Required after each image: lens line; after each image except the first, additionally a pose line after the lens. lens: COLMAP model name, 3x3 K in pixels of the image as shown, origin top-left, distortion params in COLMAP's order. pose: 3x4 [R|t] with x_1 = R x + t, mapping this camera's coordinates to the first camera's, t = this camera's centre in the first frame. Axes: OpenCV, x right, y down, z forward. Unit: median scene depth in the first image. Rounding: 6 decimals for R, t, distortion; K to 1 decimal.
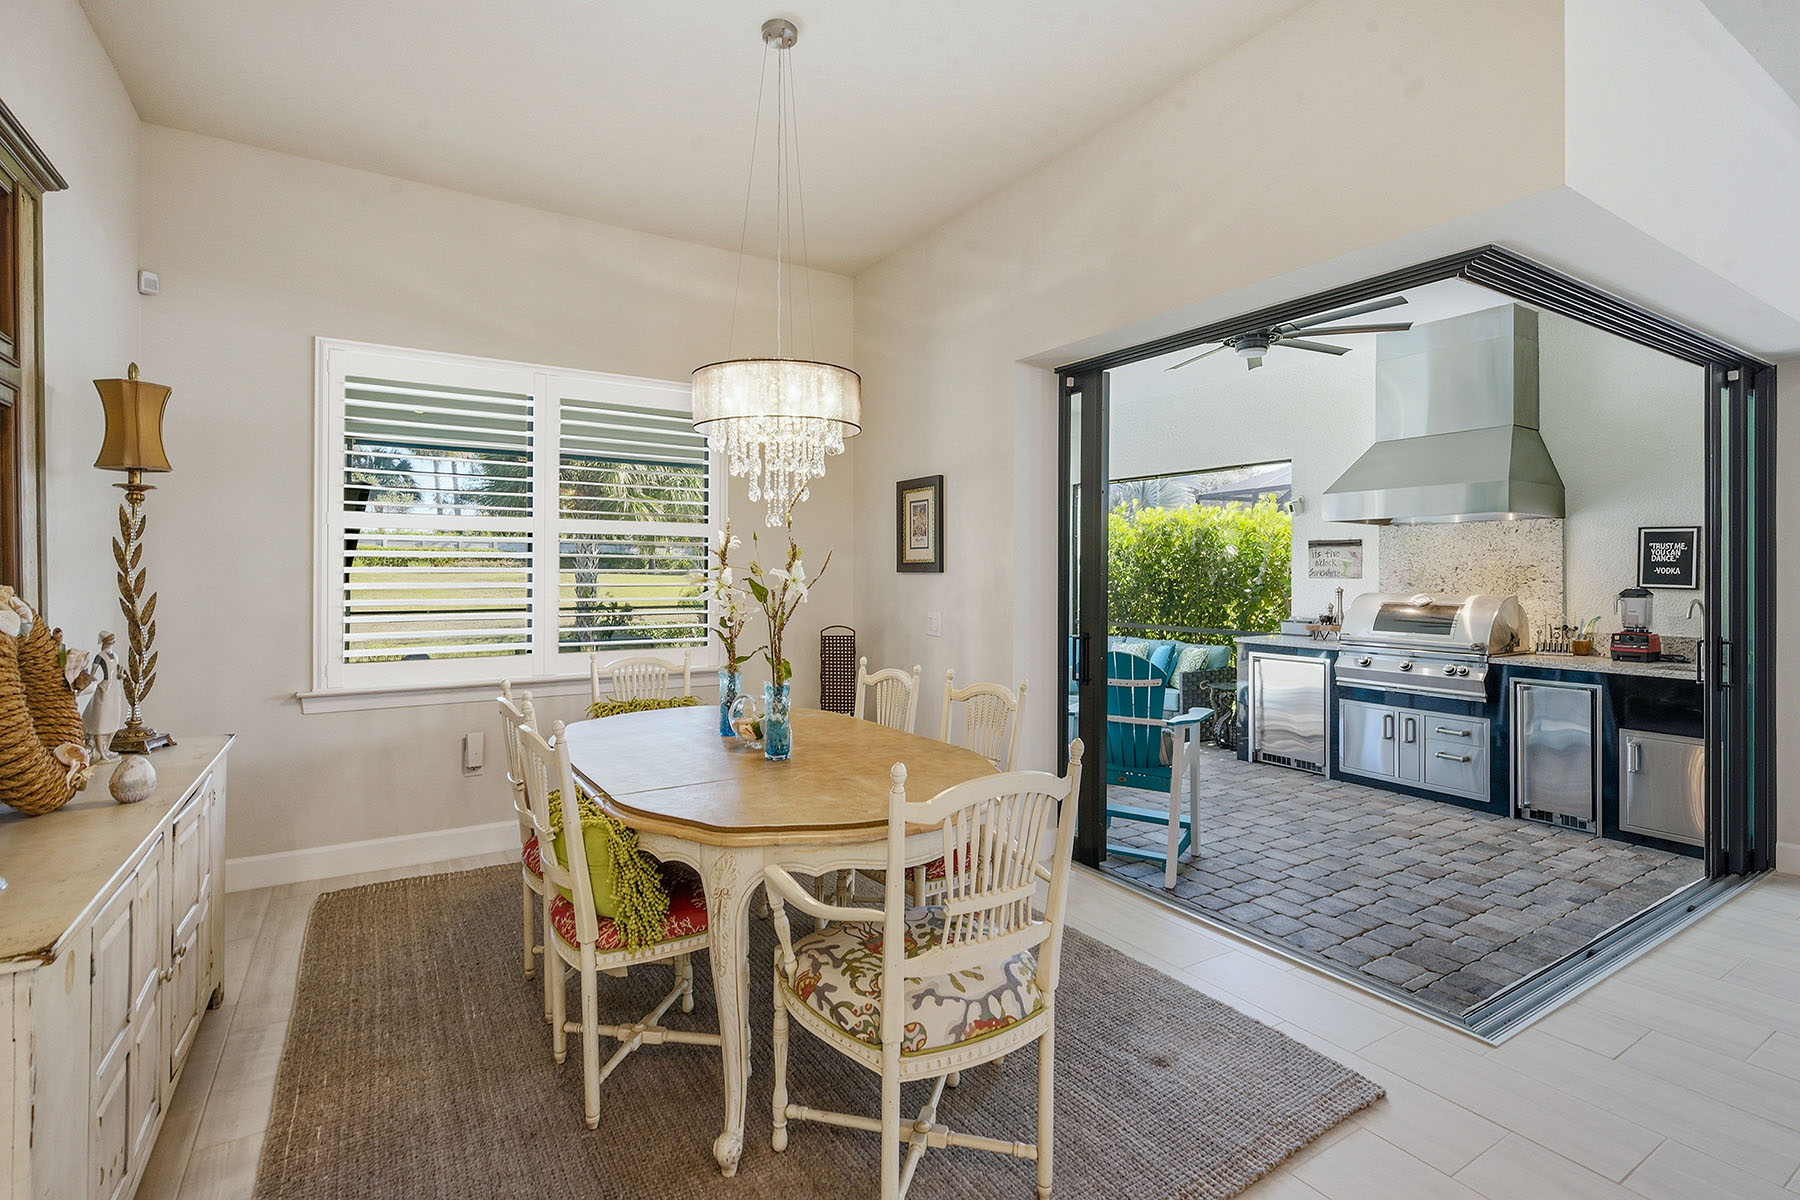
lens RADIAL K [[838.8, 0, 900.2], [0, 838.8, 565.1], [0, 0, 1]] dist [0.000213, 0.000048]
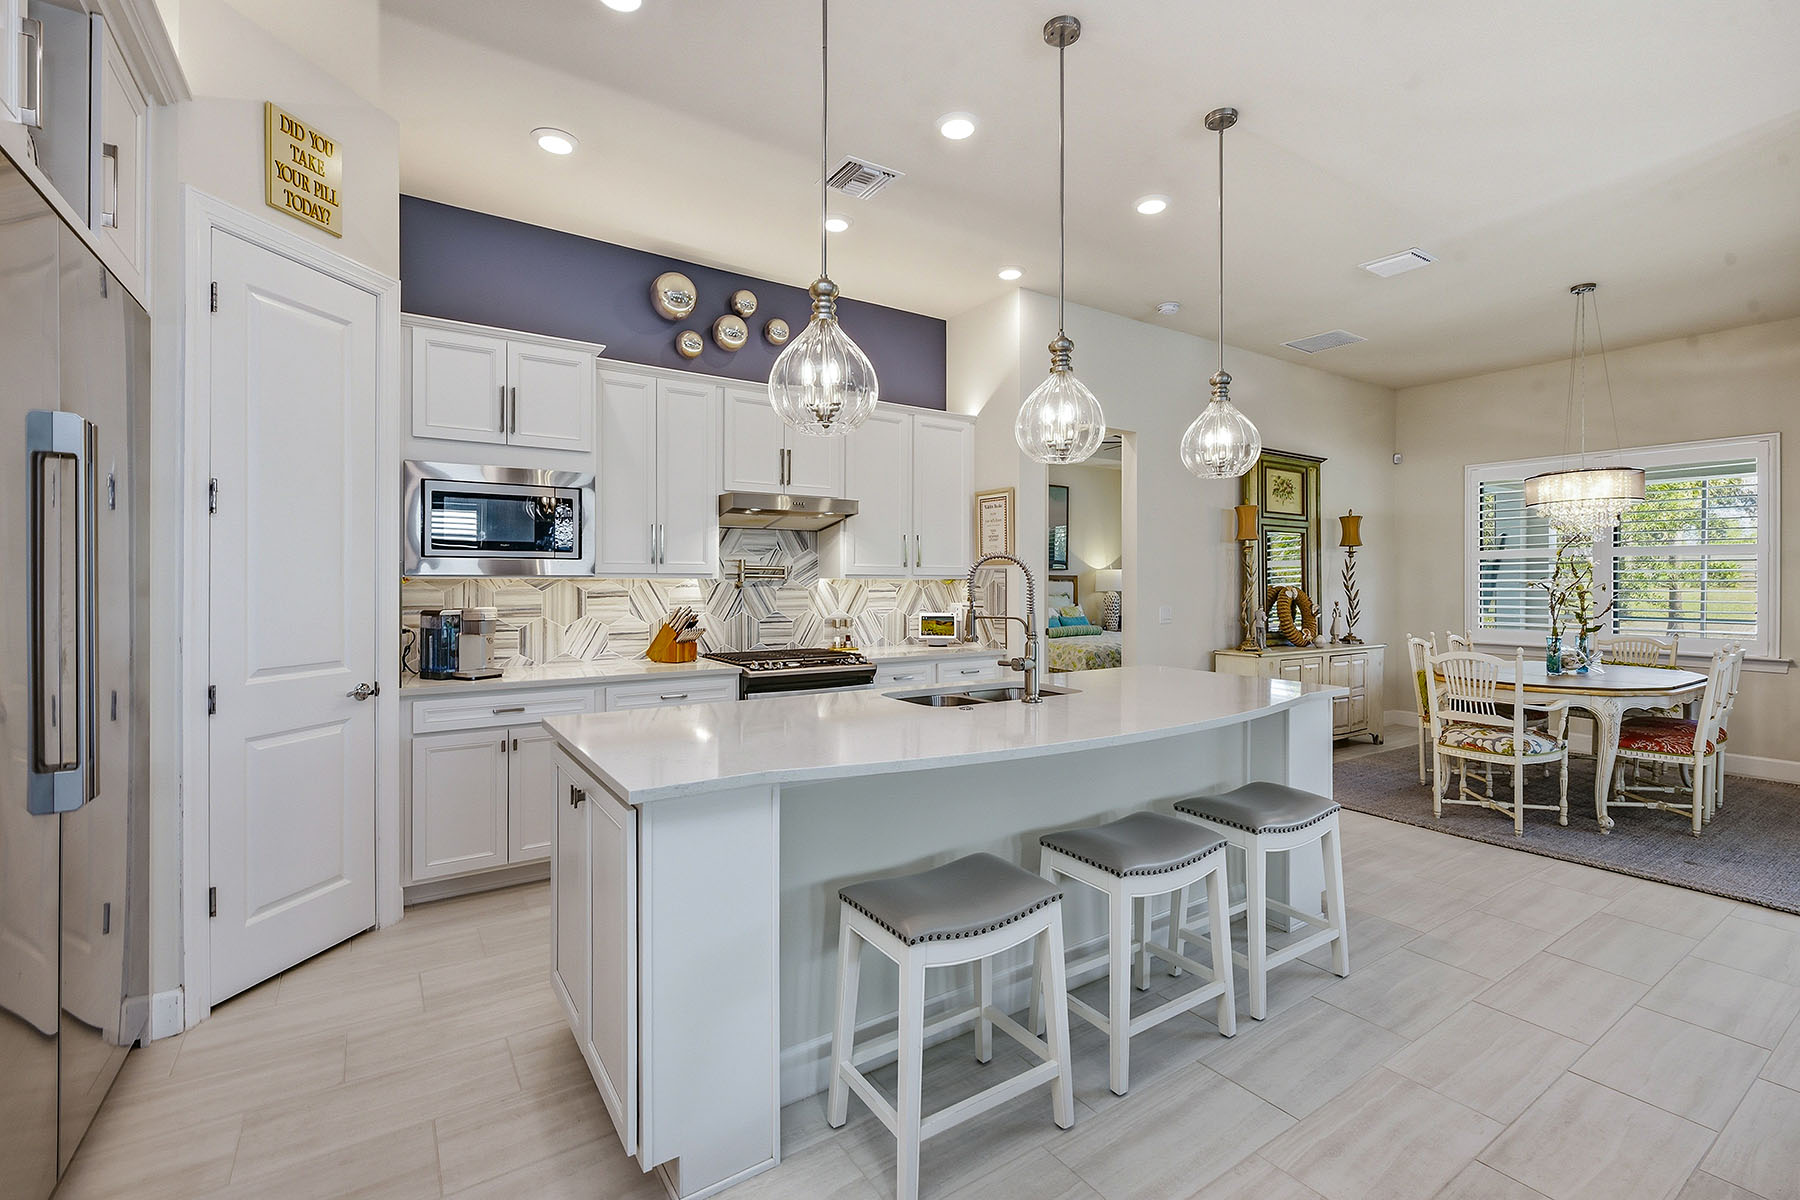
lens RADIAL K [[792.9, 0, 900.2], [0, 792.9, 578.3], [0, 0, 1]] dist [0.000582, 0.000064]
pose [[0.028702, -0.005447, -0.999573, 1.777088], [0.005367, 0.999972, -0.005295, 0.002578], [0.999574, -0.005213, 0.028731, -0.631652]]
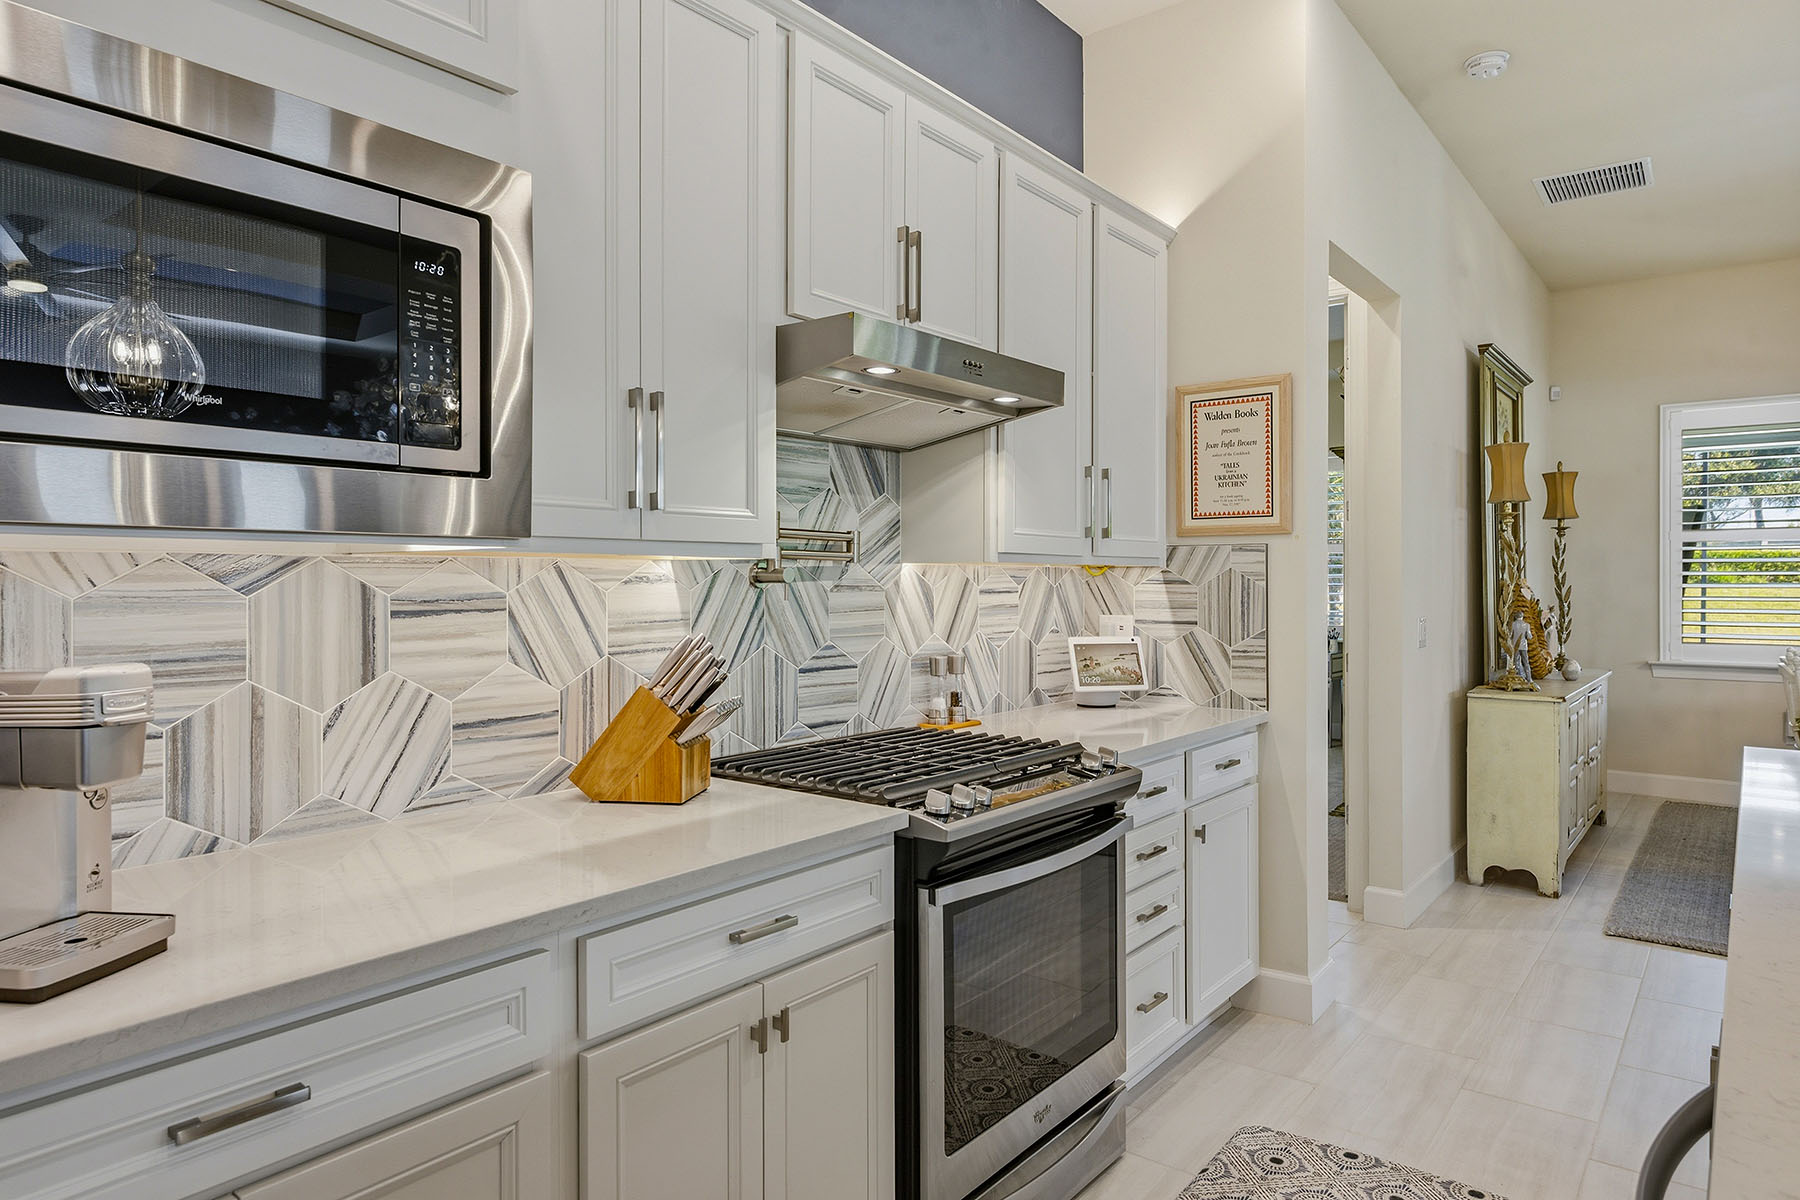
lens RADIAL K [[1084.1, 0, 904.0], [0, 1084.1, 582.0], [0, 0, 1]] dist [-0.004058, -0.000596]
pose [[0.334416, -0.000219, -0.942426, 0.861299], [0.007550, 0.999969, 0.002447, 0.009286], [0.942395, -0.007934, 0.334407, -1.175148]]
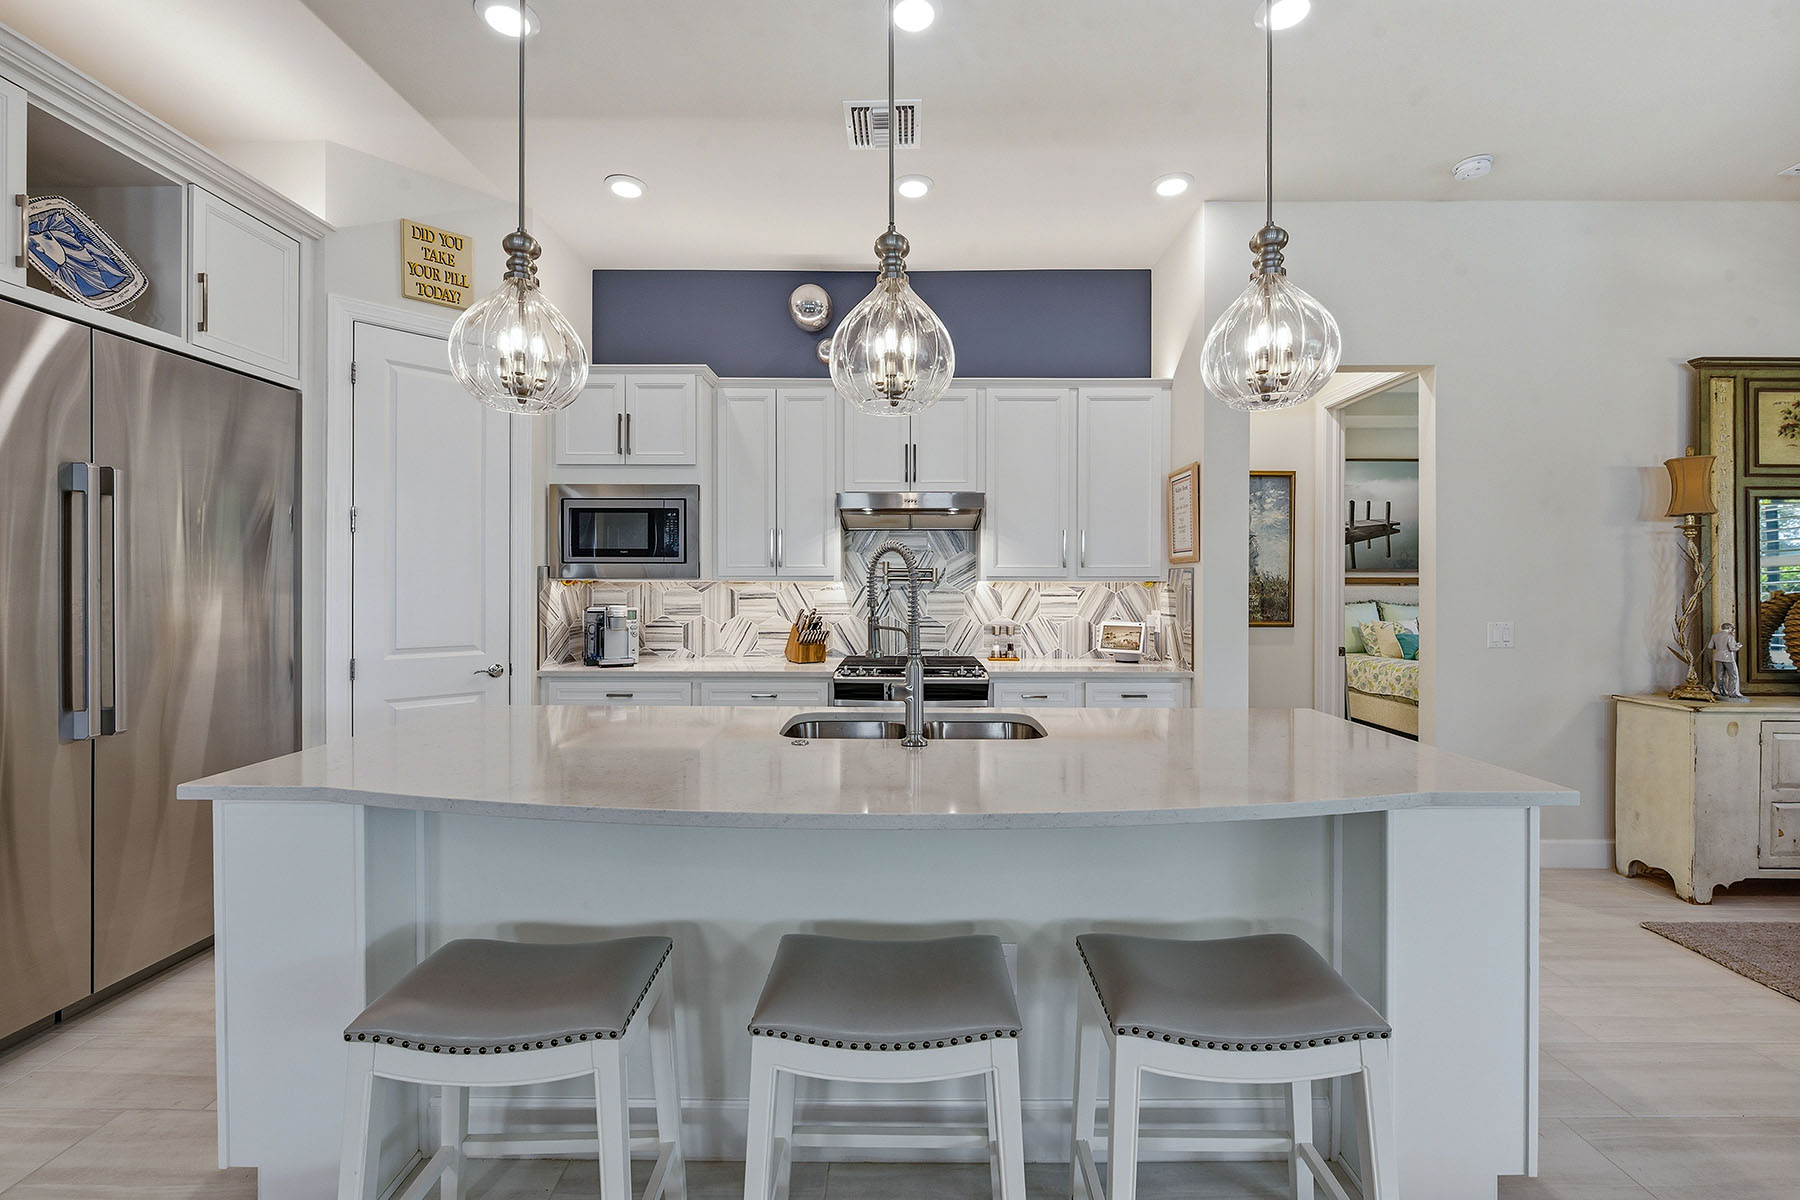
lens RADIAL K [[728.8, 0, 899.6], [0, 728.8, 588.3], [0, 0, 1]] dist [0.000719, -0.003008]
pose [[-0.540114, -0.001847, -0.841590, 1.294836], [0.002444, 0.999990, -0.003764, 0.013873], [0.841589, -0.004090, -0.540104, -0.005052]]
